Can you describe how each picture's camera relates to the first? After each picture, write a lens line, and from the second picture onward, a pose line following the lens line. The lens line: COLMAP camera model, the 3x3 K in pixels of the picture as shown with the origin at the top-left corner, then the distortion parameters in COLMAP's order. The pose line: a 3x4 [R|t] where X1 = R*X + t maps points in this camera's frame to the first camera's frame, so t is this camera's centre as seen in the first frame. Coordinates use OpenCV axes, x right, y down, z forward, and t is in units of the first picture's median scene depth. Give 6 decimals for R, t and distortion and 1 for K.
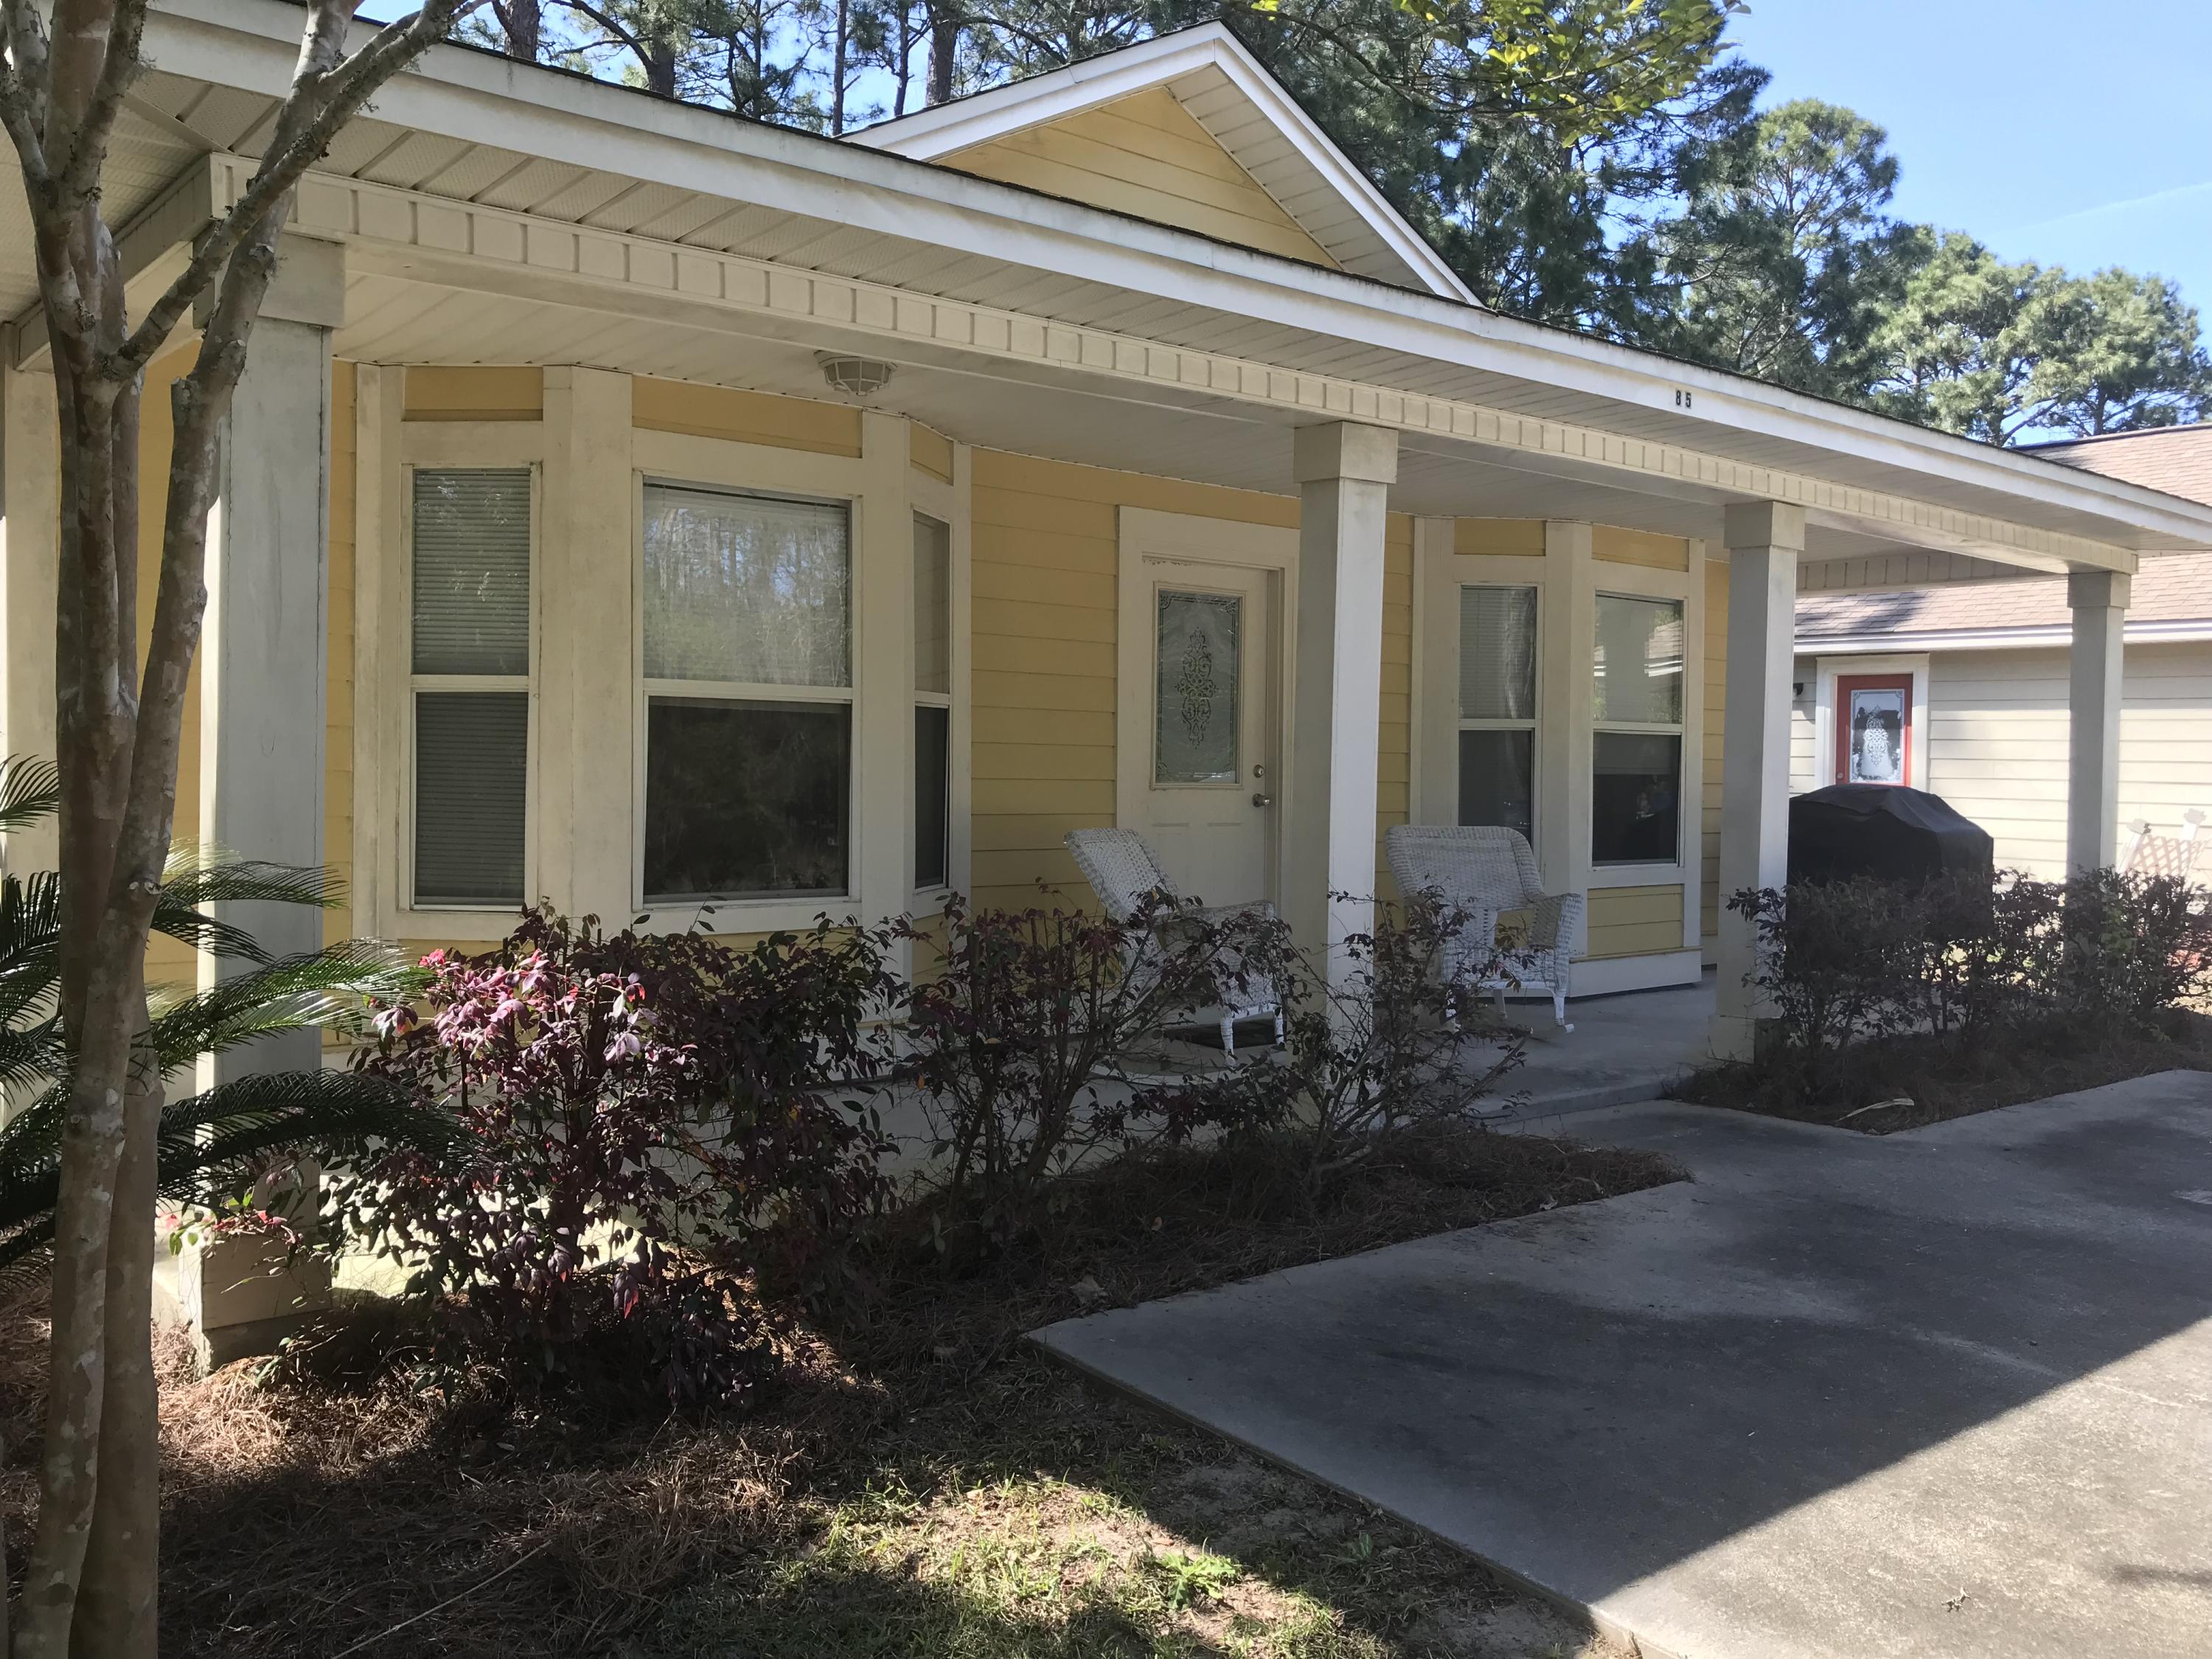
lens RADIAL K [[1839.9, 0, 1106.0], [0, 1839.9, 829.5], [0, 0, 1]] dist [-0.006598, -0.064304]
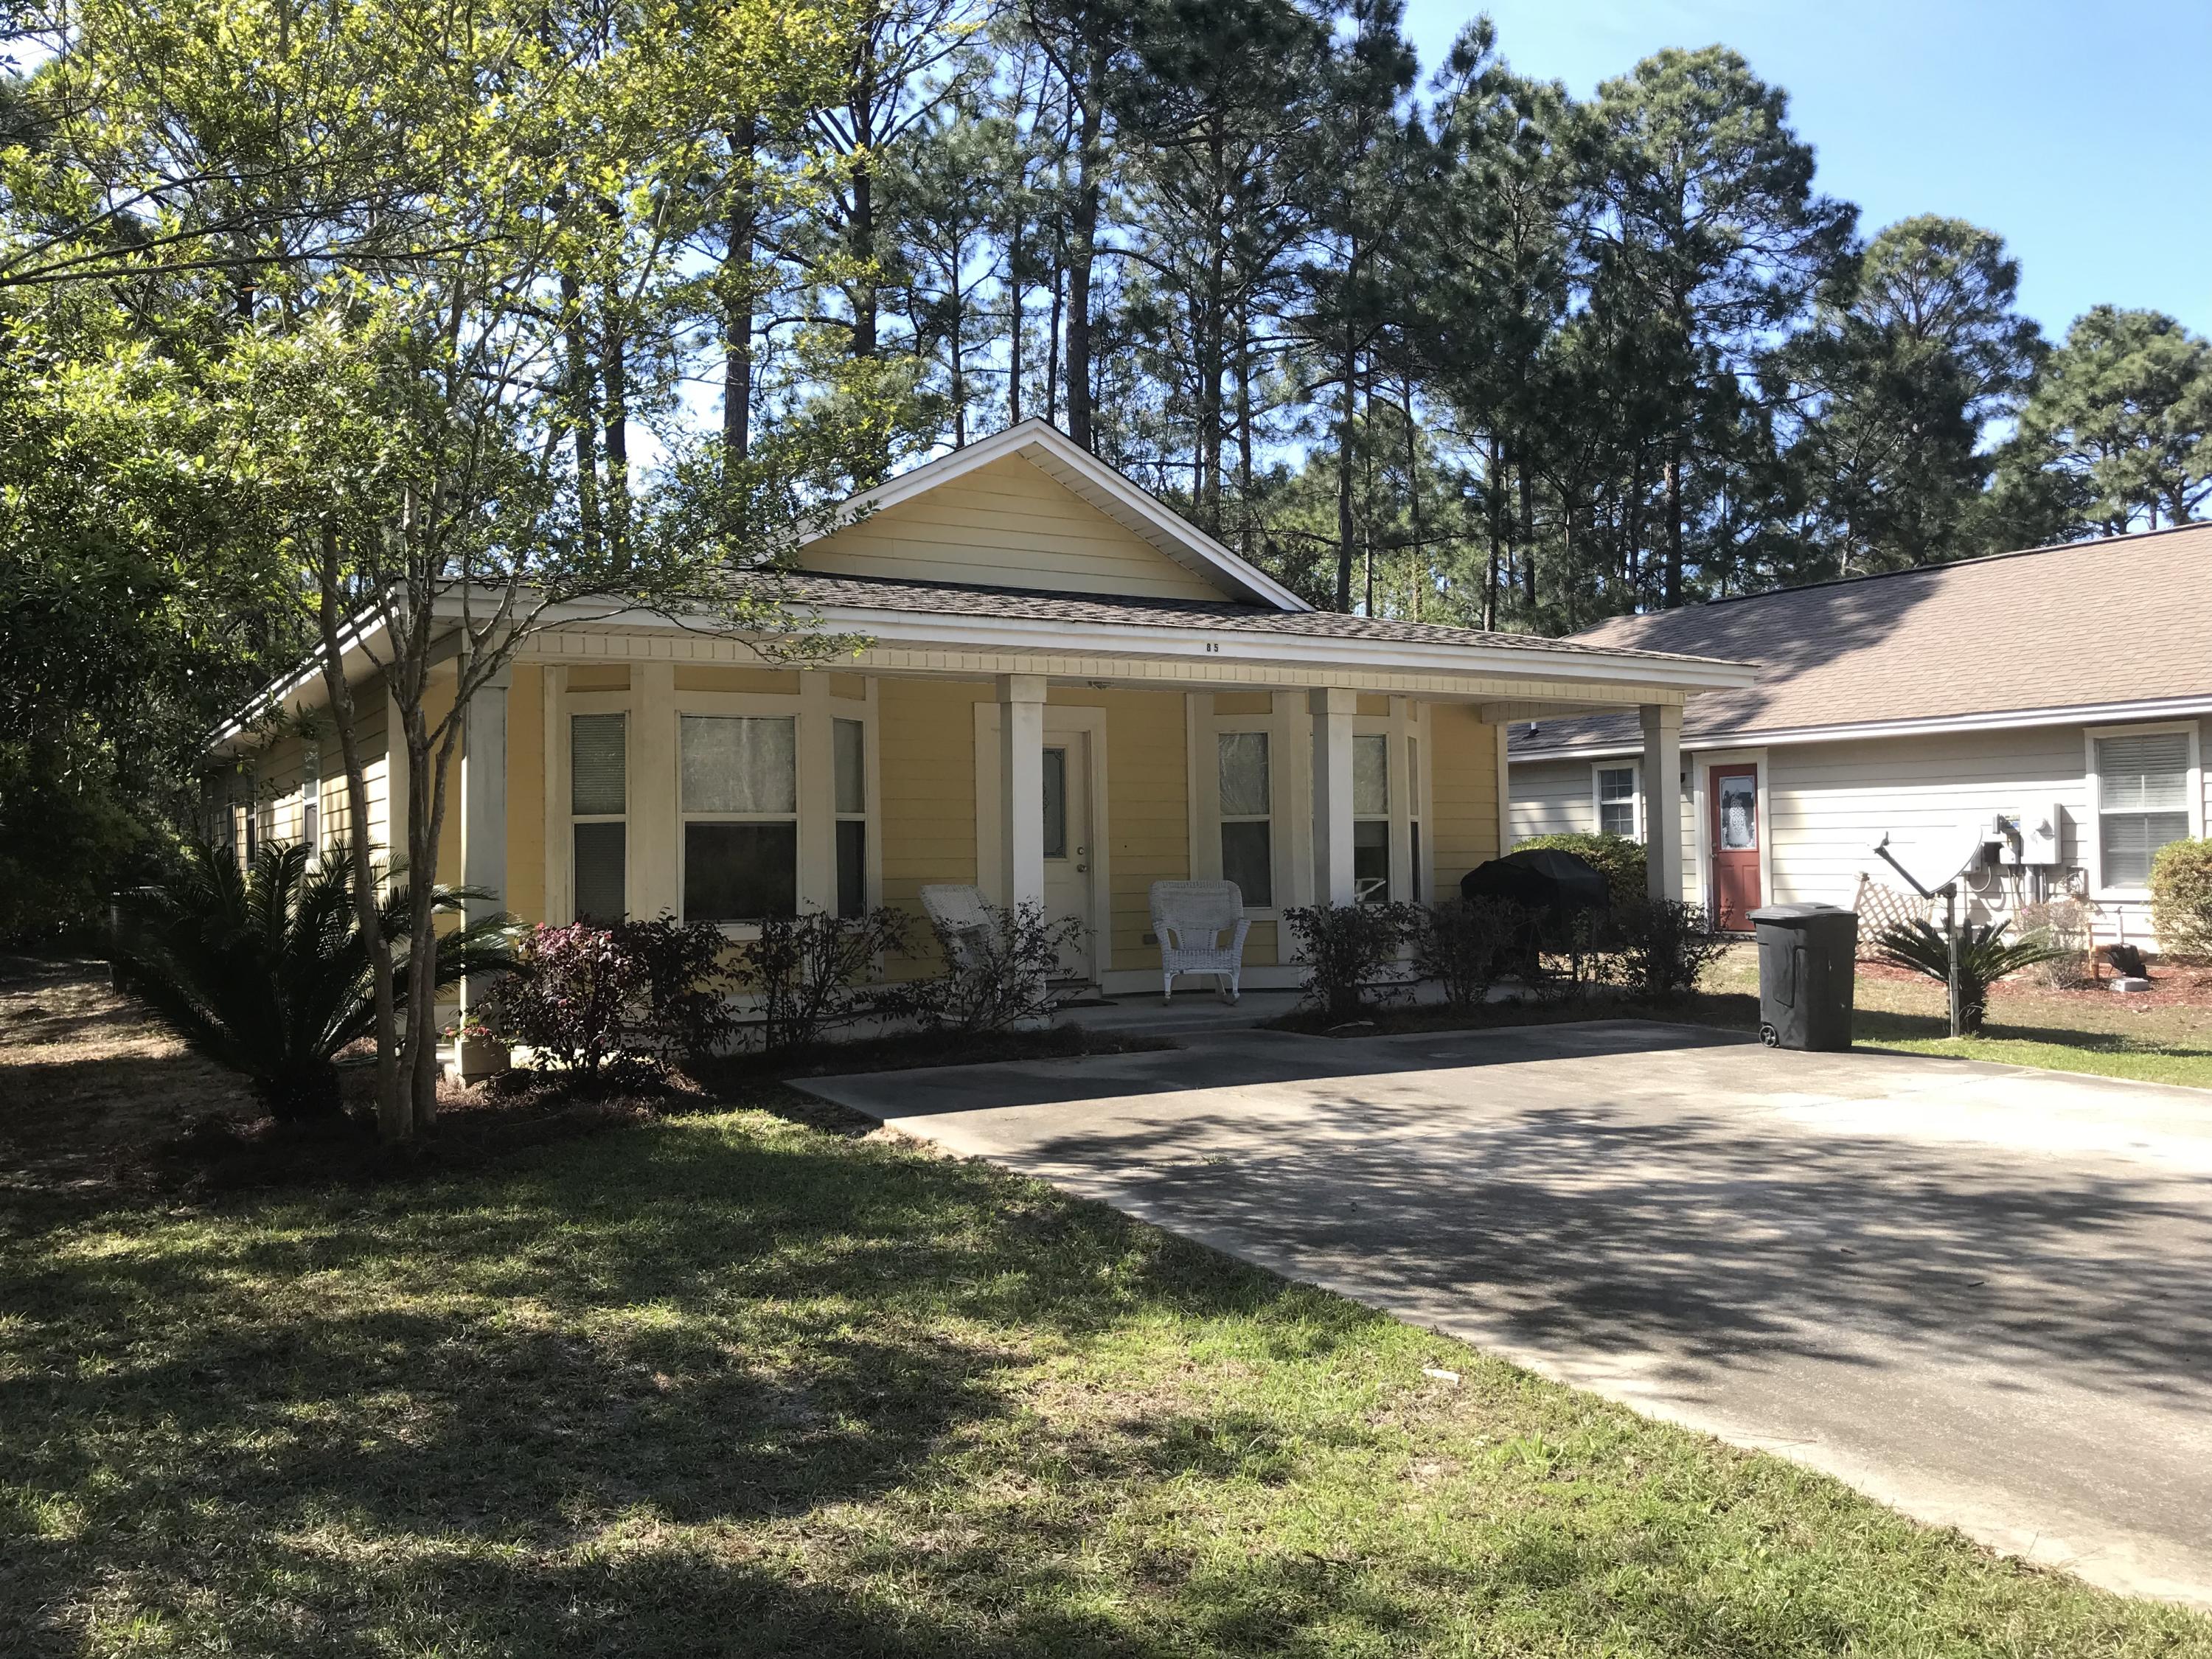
lens RADIAL K [[1812.0, 0, 1106.0], [0, 1812.0, 829.5], [0, 0, 1]] dist [0.004537, -0.006825]
pose [[0.987494, -0.029472, -0.154880, 0.175702], [0.021507, 0.998371, -0.052849, 0.017467], [0.156185, 0.048857, 0.986519, -0.304112]]
